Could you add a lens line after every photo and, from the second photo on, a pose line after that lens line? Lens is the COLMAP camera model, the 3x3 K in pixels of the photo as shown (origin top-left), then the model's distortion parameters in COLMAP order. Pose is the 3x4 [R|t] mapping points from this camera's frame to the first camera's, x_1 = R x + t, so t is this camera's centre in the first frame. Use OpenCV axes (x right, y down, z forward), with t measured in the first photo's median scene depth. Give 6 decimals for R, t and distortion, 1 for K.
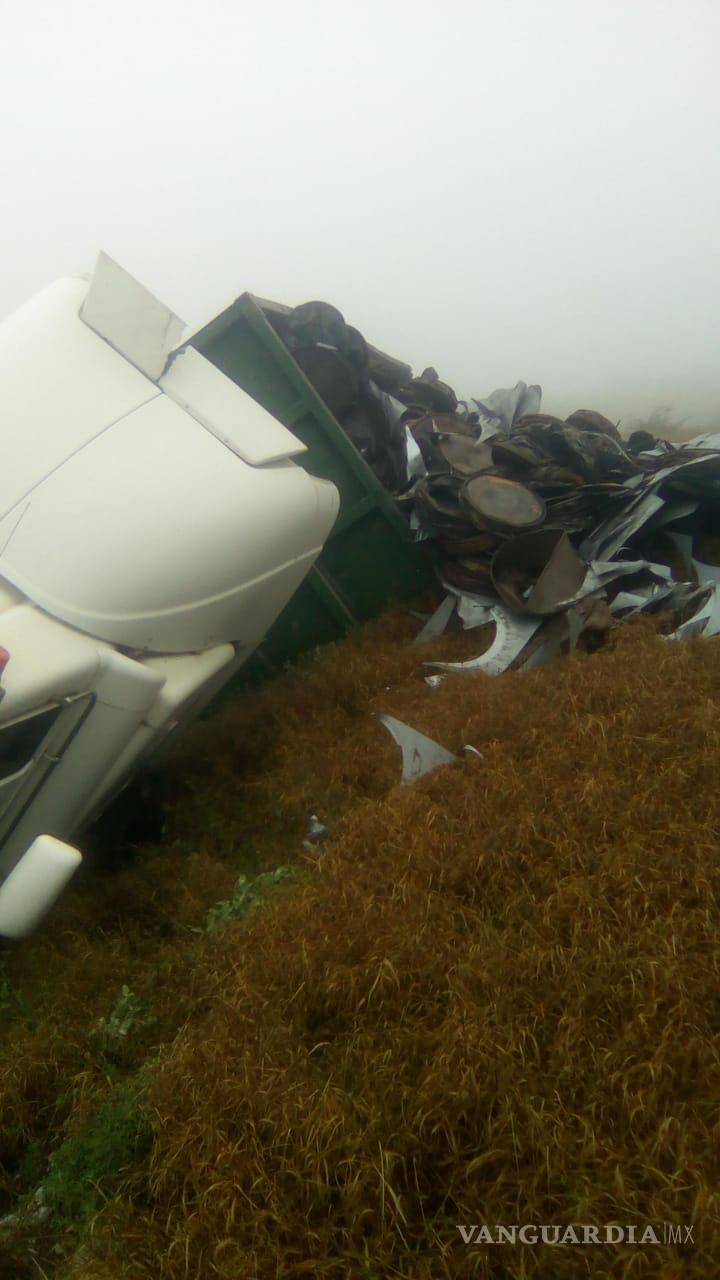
lens RADIAL K [[1085.7, 0, 360.0], [0, 1085.7, 640.0], [0, 0, 1]] dist [-0.006167, -0.102891]
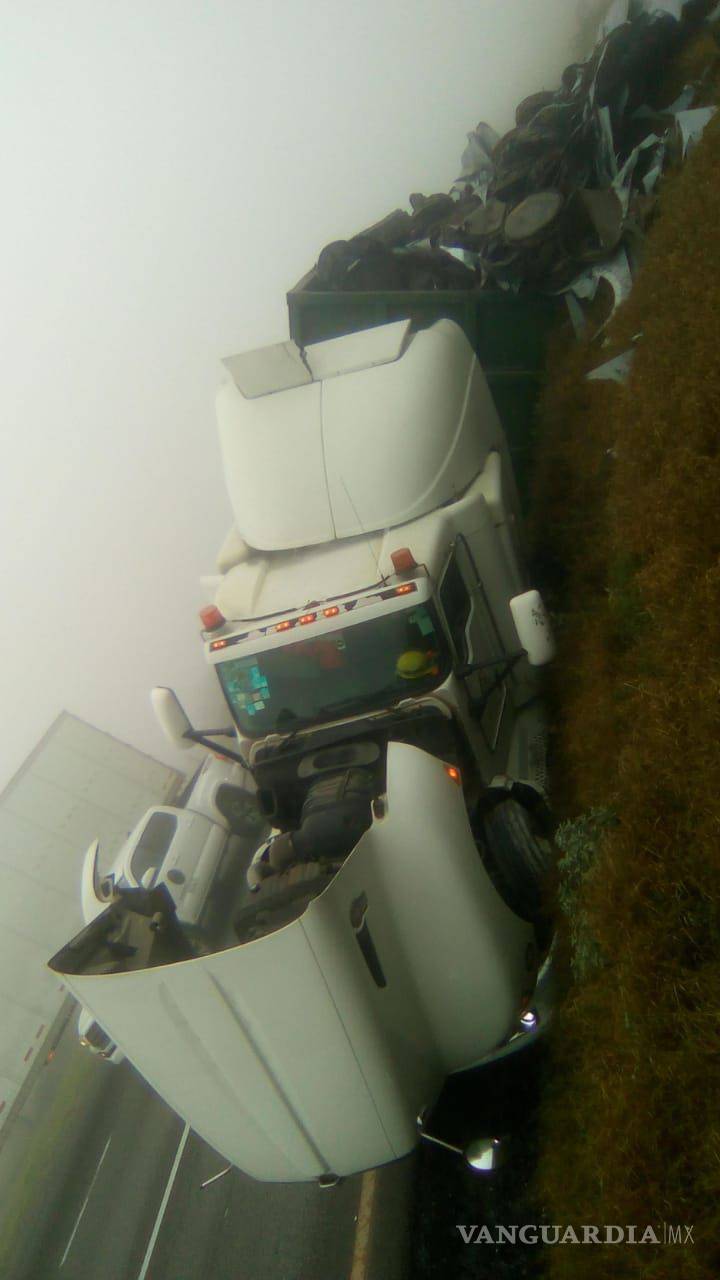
lens RADIAL K [[1085.7, 0, 360.0], [0, 1085.7, 640.0], [0, 0, 1]] dist [-0.006167, -0.102891]
pose [[0.569194, -0.772377, -0.281870, -0.009965], [0.796486, 0.603048, -0.044082, 0.069674], [0.204029, -0.199415, 0.958439, -0.366366]]
